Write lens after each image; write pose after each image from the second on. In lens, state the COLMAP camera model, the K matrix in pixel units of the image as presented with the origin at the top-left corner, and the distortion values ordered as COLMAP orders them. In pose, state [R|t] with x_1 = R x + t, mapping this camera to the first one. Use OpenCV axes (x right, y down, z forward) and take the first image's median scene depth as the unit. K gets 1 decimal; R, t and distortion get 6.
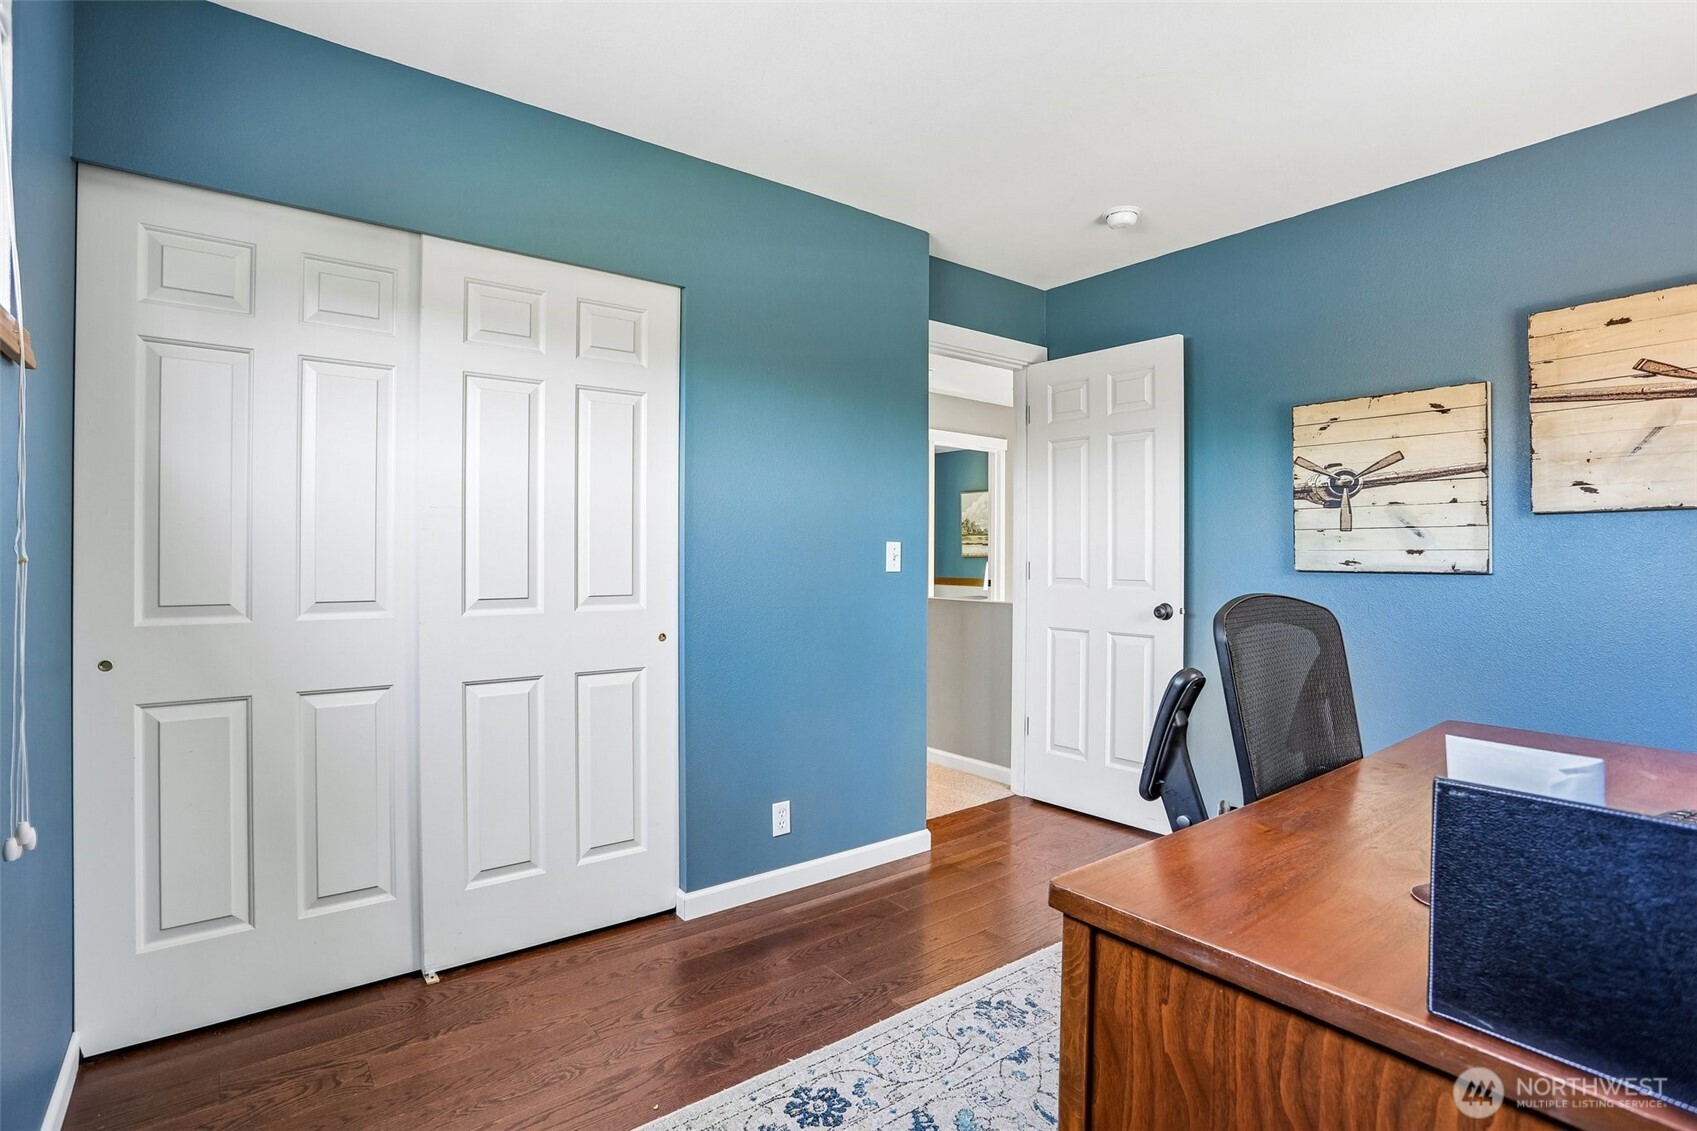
lens RADIAL K [[816.4, 0, 848.3], [0, 816.4, 556.7], [0, 0, 1]] dist [-0.074377, 0.031361]
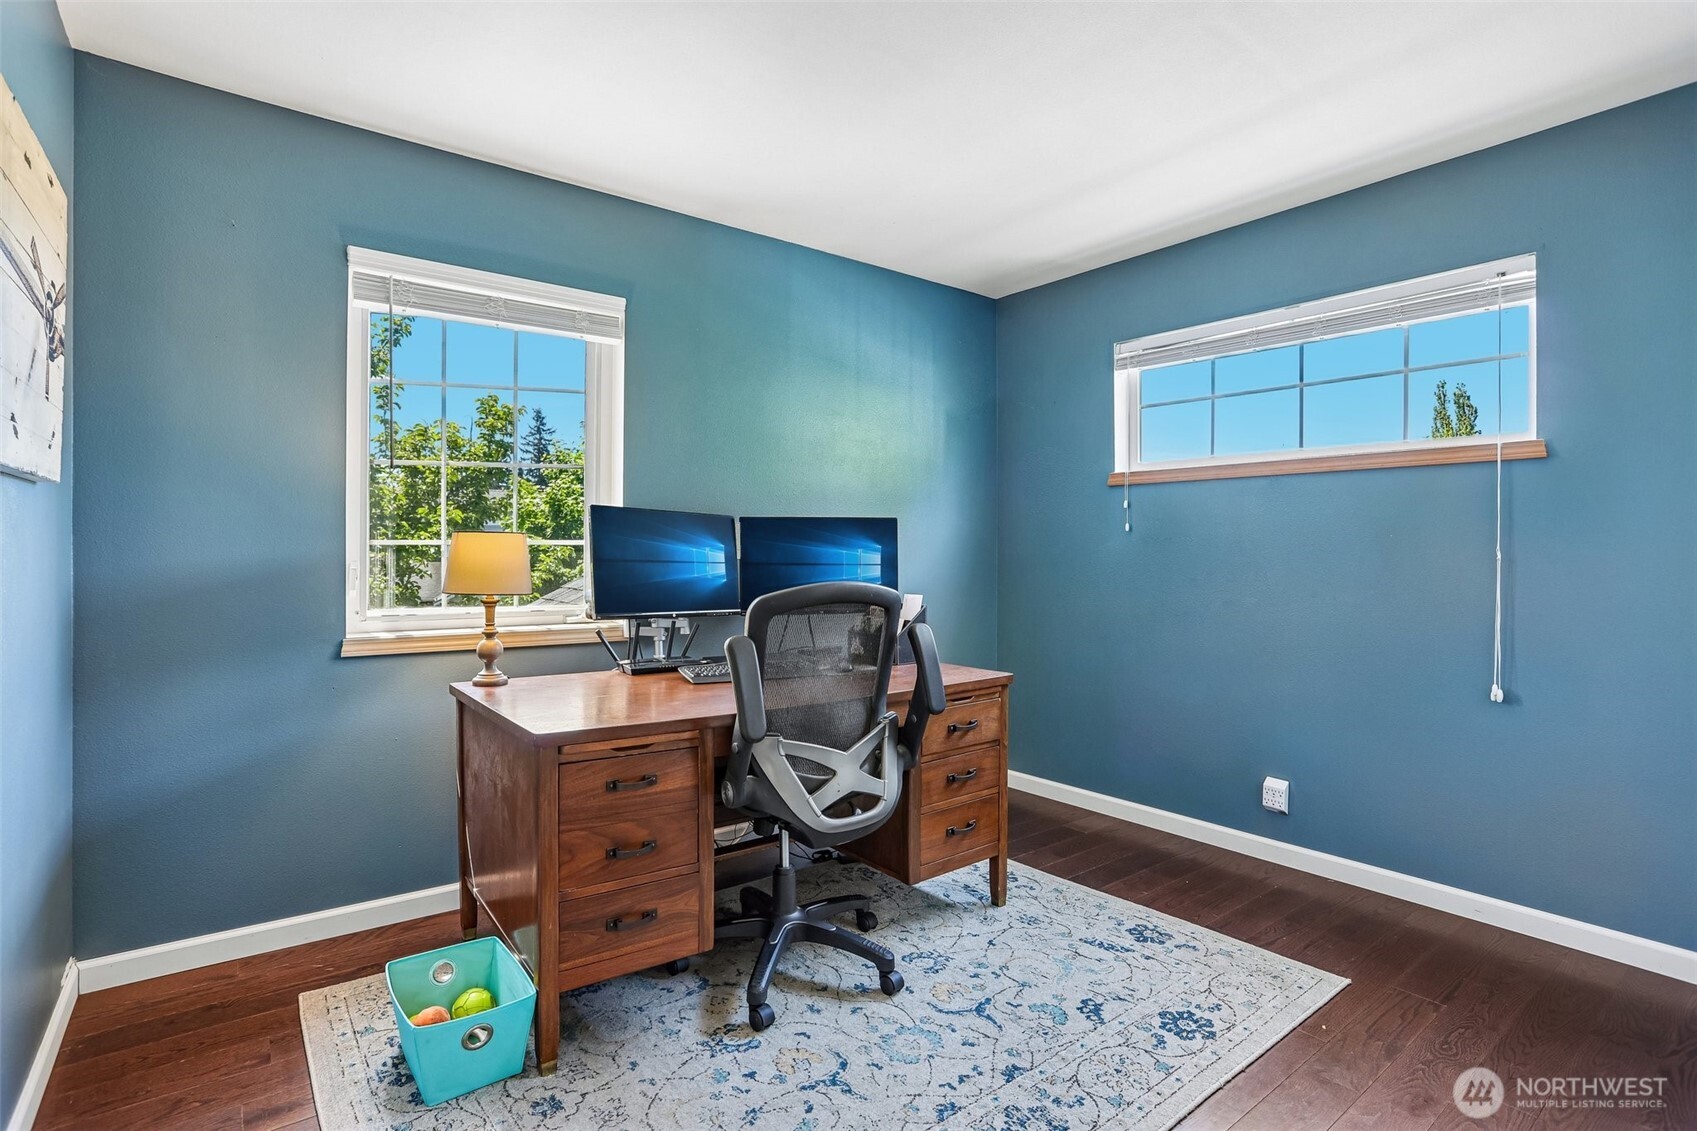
lens RADIAL K [[816.4, 0, 848.3], [0, 816.4, 556.7], [0, 0, 1]] dist [-0.074377, 0.031361]
pose [[-0.999966, -0.002225, 0.007938, 0.422750], [-0.002217, 0.999997, 0.001062, 0.001592], [-0.007940, 0.001044, -0.999968, 2.026347]]
